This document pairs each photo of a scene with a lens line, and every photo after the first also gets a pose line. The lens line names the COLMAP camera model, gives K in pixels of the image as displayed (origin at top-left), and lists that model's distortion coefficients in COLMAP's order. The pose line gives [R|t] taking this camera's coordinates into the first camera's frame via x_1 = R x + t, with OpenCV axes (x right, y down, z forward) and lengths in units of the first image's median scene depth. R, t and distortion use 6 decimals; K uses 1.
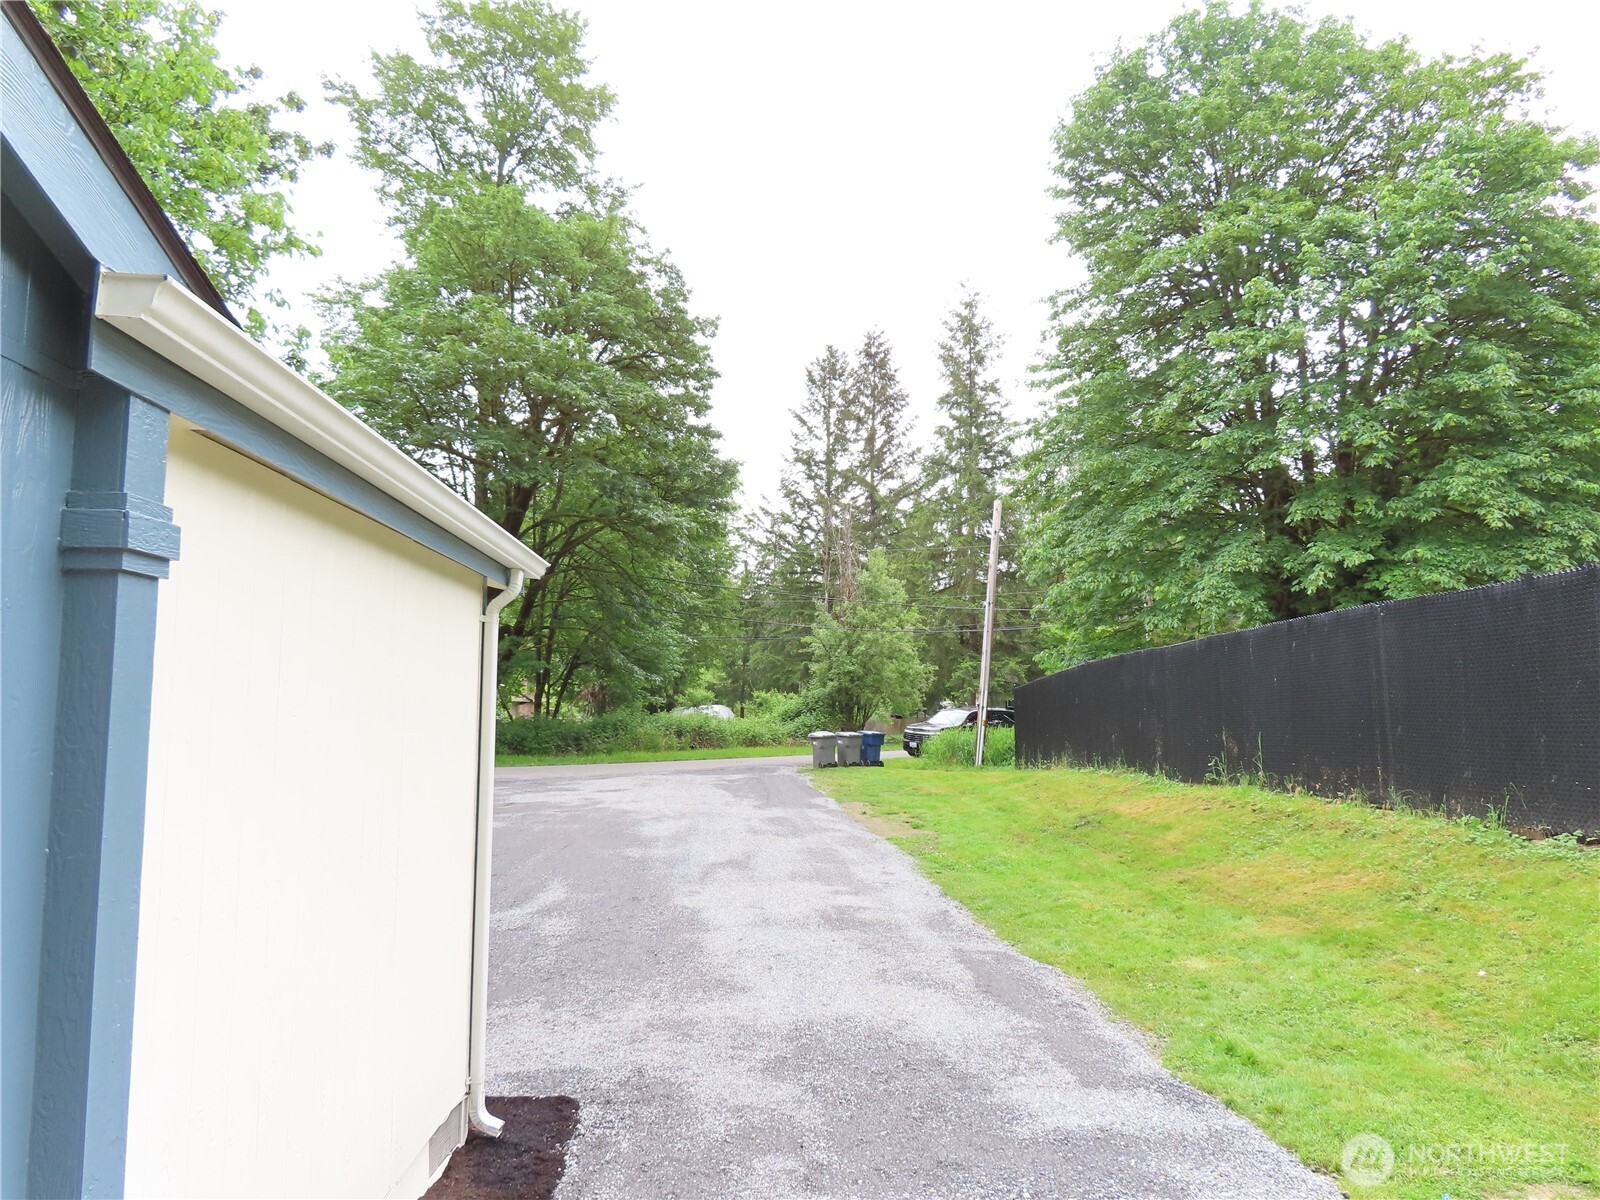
lens RADIAL K [[1145.0, 0, 800.7], [0, 1145.0, 596.2], [0, 0, 1]] dist [-0.010562, 0.005209]
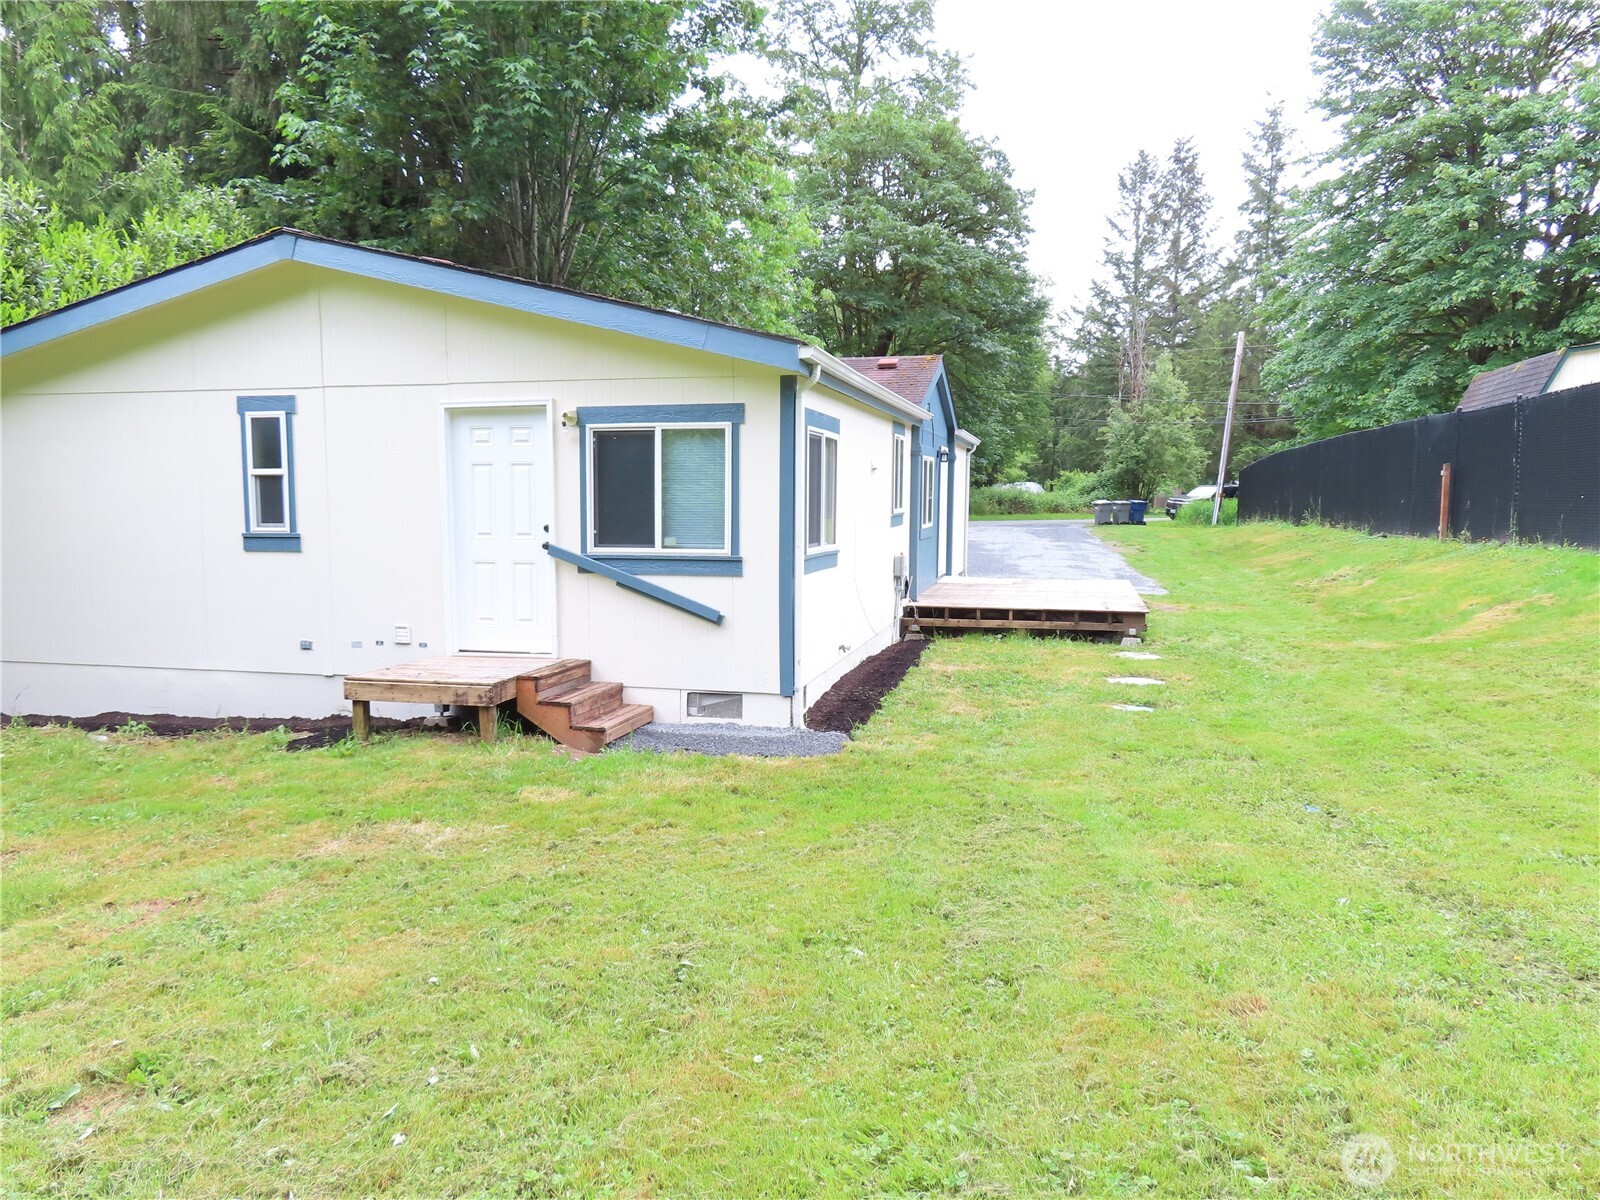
lens RADIAL K [[1145.0, 0, 800.7], [0, 1145.0, 596.2], [0, 0, 1]] dist [-0.010562, 0.005209]
pose [[0.963764, 0.033173, -0.264685, 0.017799], [0.018369, 0.981629, 0.189913, -0.020127], [0.266122, -0.187894, 0.945450, -0.224939]]
